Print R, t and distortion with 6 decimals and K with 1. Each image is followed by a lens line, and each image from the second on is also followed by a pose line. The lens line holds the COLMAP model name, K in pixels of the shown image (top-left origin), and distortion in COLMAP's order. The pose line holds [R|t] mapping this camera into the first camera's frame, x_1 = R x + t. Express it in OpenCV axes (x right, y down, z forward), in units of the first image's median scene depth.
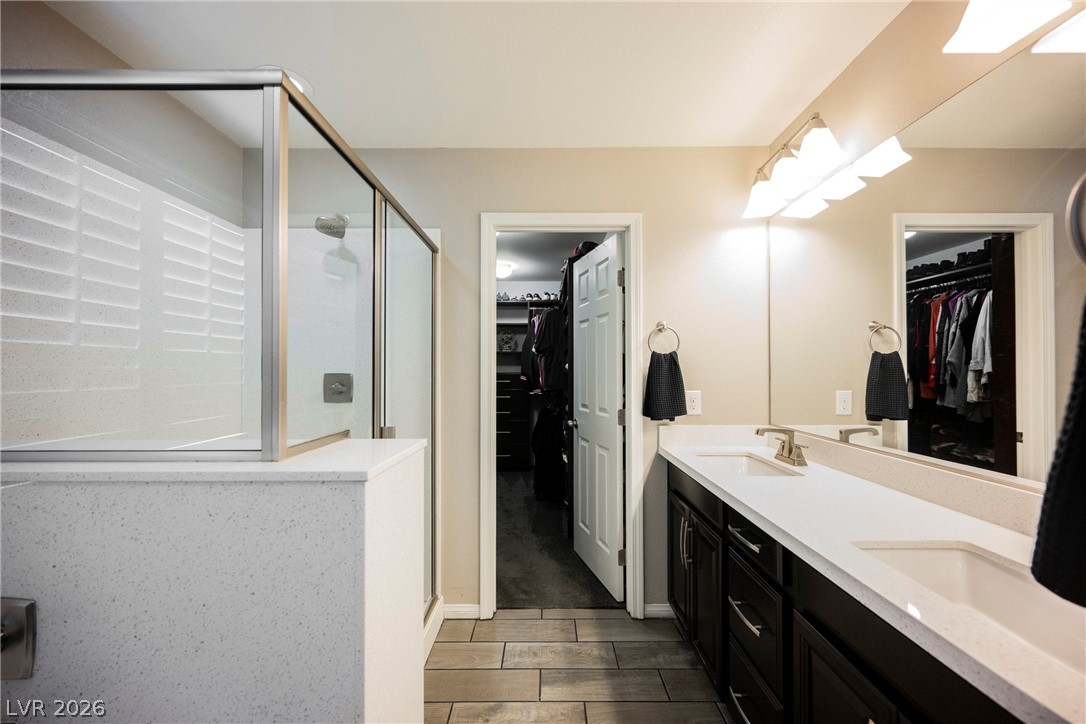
lens RADIAL K [[431.5, 0, 543.0], [0, 431.5, 362.0], [0, 0, 1]] dist [-0.000146, -0.000440]
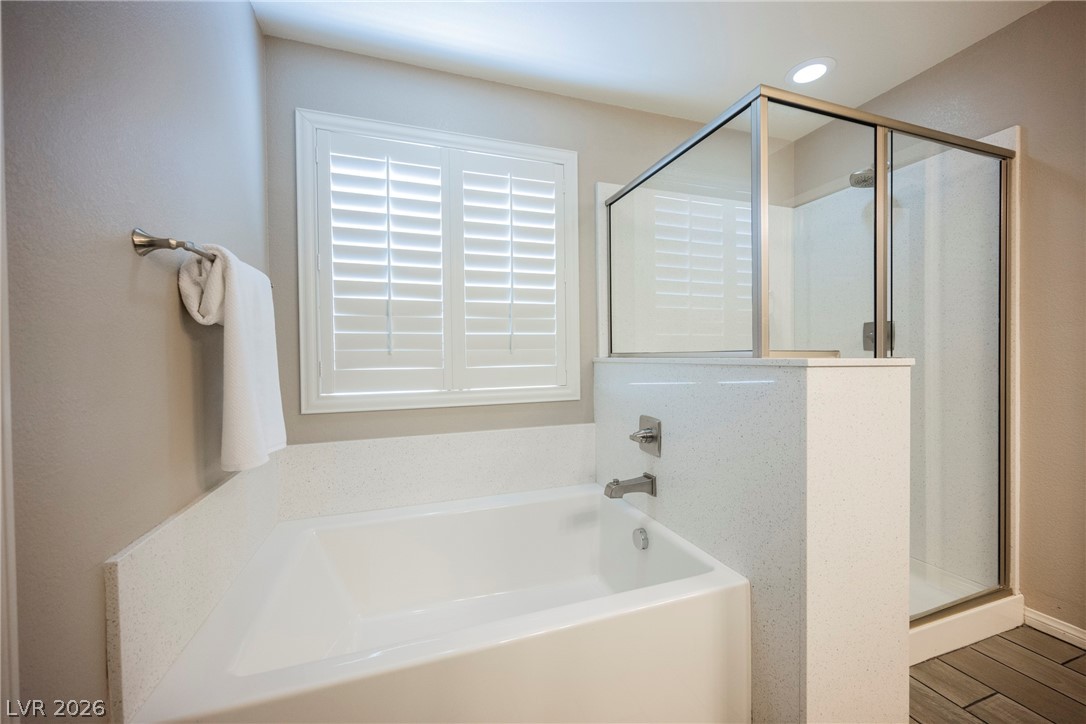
lens RADIAL K [[423.1, 0, 543.0], [0, 423.1, 361.3], [0, 0, 1]] dist [-0.000135, -0.000021]
pose [[0.322217, 0.011167, -0.946600, 0.496653], [0.019106, 0.999650, 0.018296, 0.200679], [0.946473, -0.023982, 0.321891, -0.157718]]
